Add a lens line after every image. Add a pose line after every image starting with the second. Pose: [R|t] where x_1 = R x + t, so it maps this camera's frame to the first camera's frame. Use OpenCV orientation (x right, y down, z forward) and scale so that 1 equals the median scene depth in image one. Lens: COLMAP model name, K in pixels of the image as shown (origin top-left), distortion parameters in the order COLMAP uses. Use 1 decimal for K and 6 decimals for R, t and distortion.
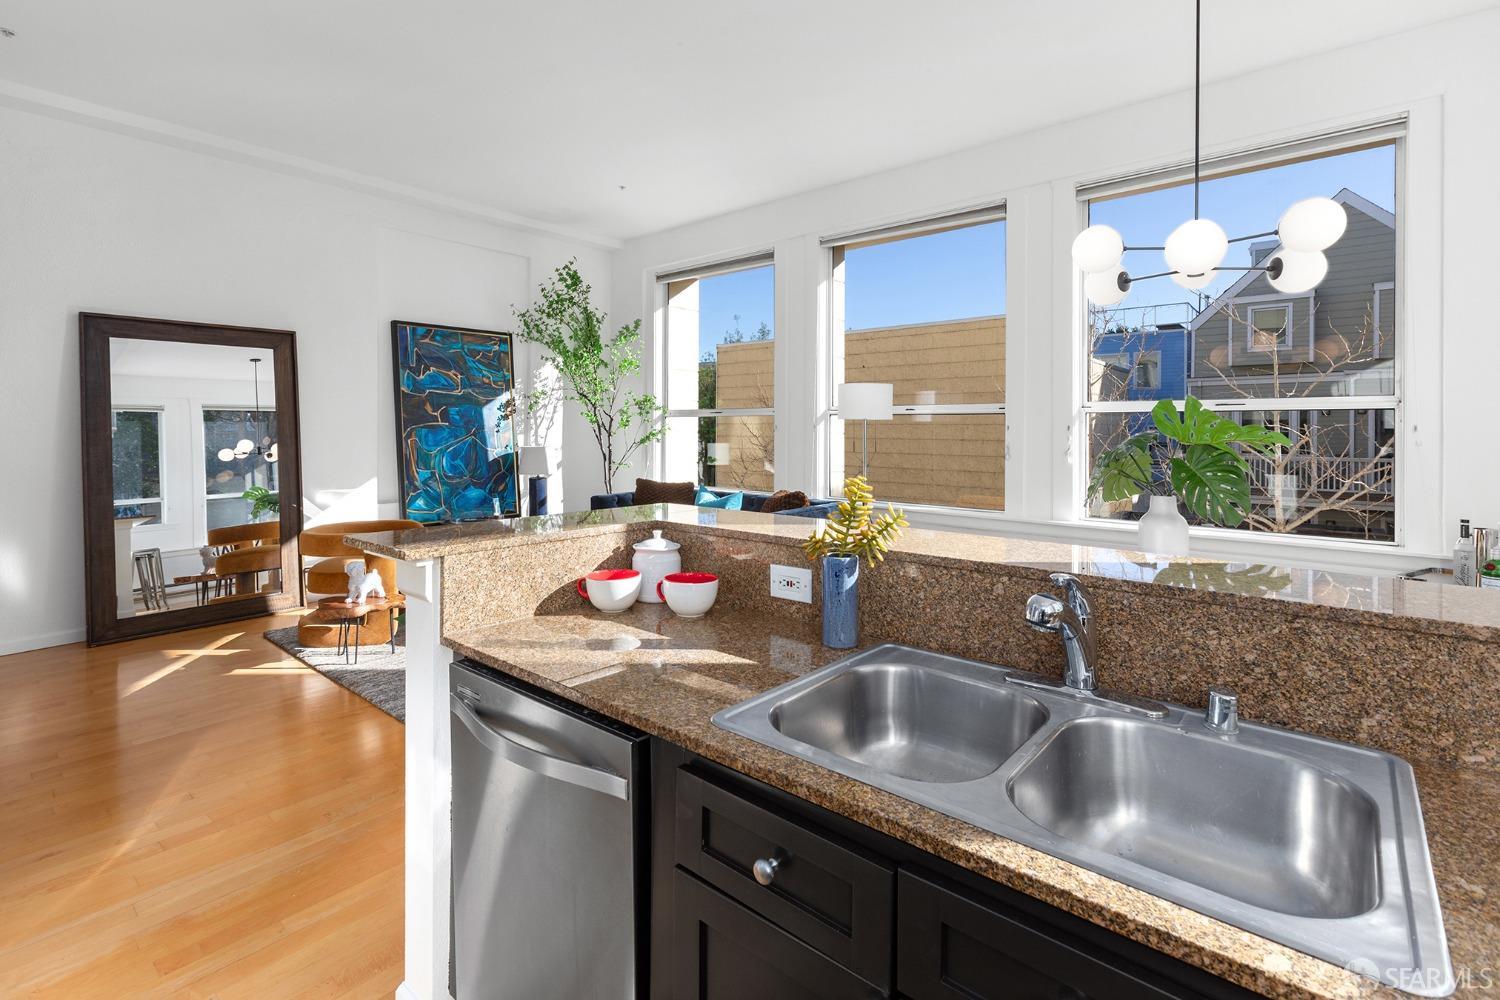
lens RADIAL K [[689.2, 0, 767.3], [0, 689.2, 434.6], [0, 0, 1]] dist [-0.001358, -0.000406]
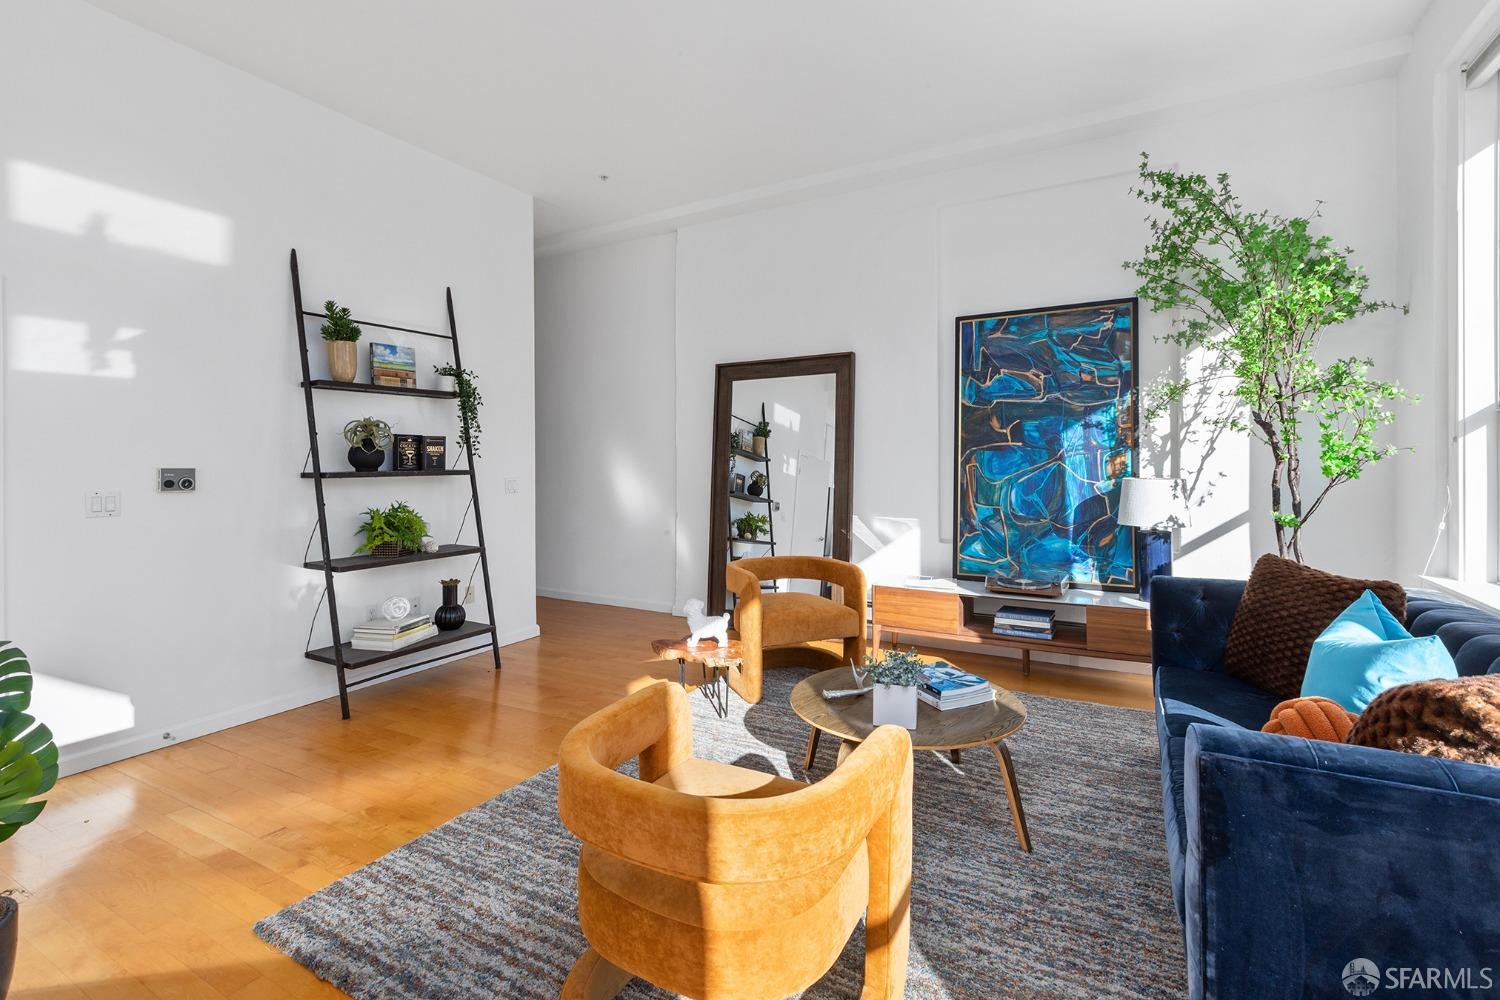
lens RADIAL K [[684.5, 0, 757.3], [0, 684.5, 461.4], [0, 0, 1]] dist [-0.000321, 0.000009]
pose [[0.184051, -0.001159, -0.982916, 0.192270], [-0.000895, 0.999999, -0.001347, 0.003899], [0.982916, 0.001128, 0.184050, 0.593572]]
